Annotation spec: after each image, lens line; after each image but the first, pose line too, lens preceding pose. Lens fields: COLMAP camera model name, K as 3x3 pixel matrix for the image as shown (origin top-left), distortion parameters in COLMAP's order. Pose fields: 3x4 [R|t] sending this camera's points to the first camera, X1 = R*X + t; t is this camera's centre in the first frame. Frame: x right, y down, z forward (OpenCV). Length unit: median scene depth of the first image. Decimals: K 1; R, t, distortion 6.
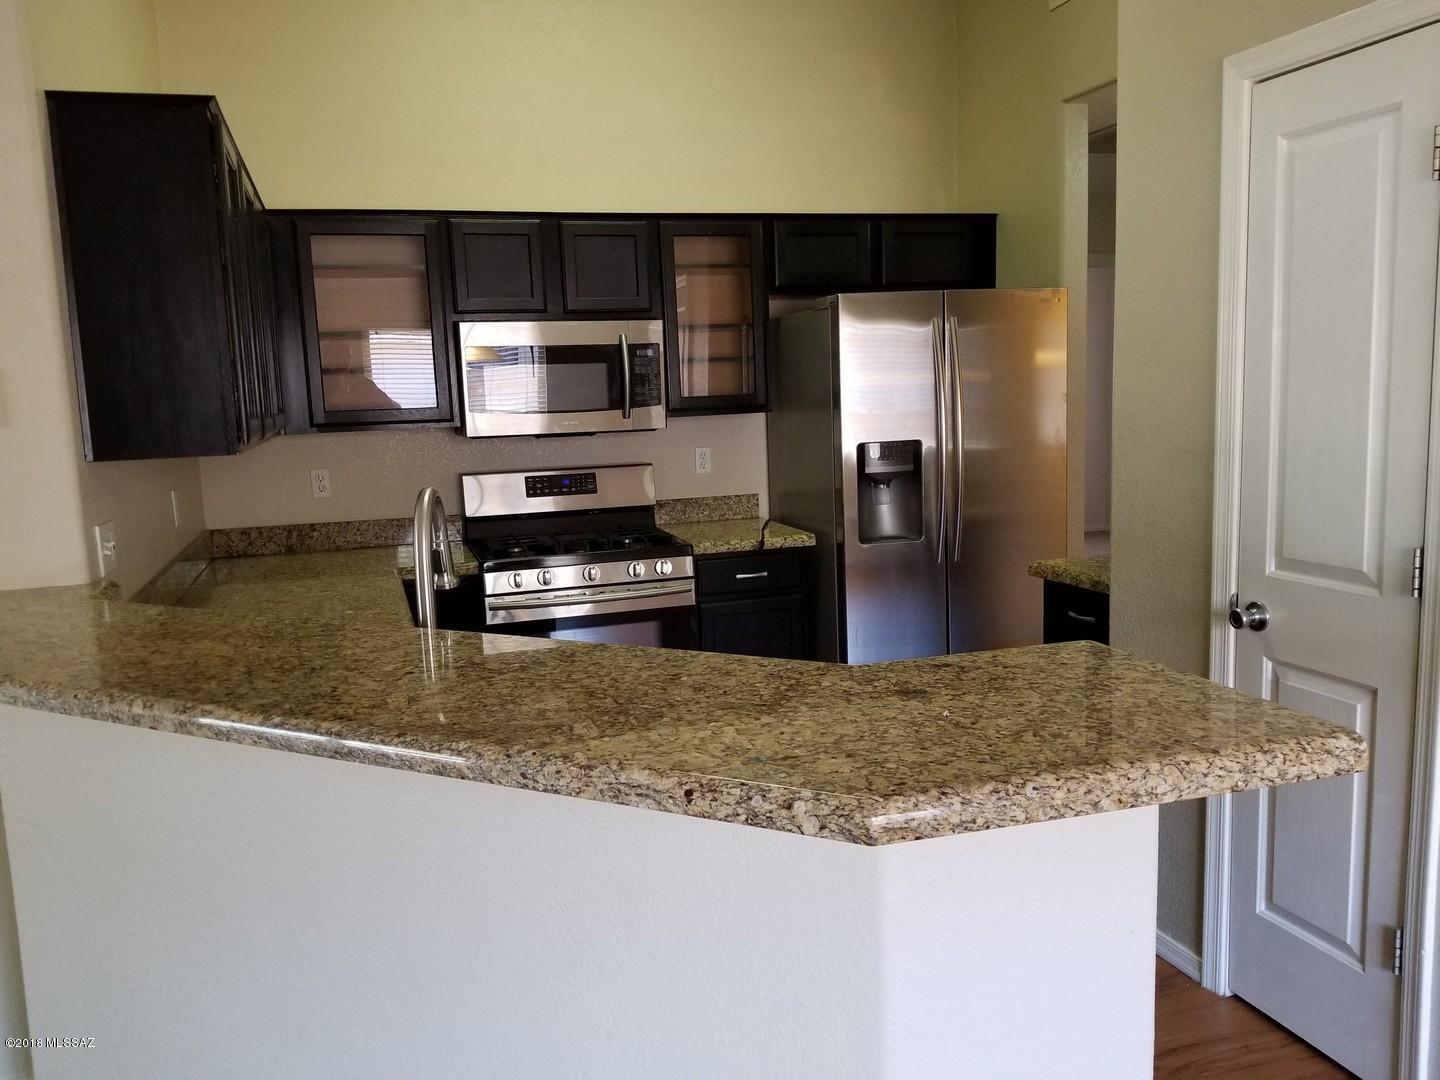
lens RADIAL K [[1165.4, 0, 718.7], [0, 1165.4, 543.0], [0, 0, 1]] dist [0.089137, -0.151730]
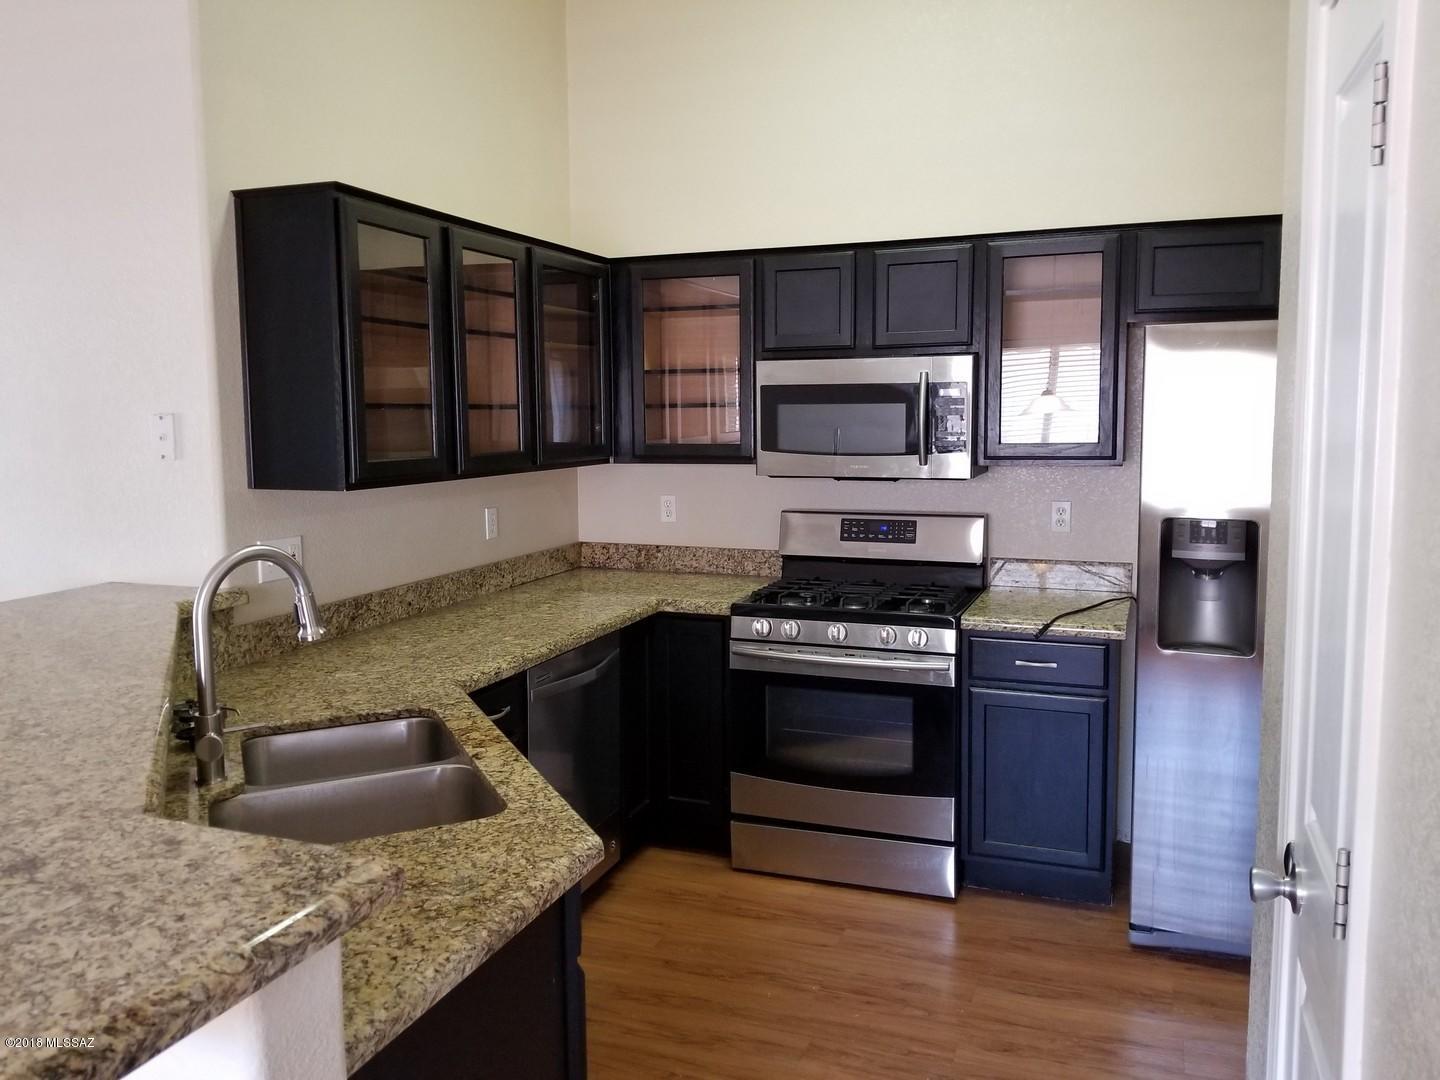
lens RADIAL K [[1165.4, 0, 711.1], [0, 1165.4, 512.6], [0, 0, 1]] dist [0.089137, -0.151730]
pose [[0.773710, 0.088608, -0.627313, 0.363854], [-0.103987, 0.994504, 0.012219, -0.065623], [0.624947, 0.055779, 0.778672, 0.208454]]
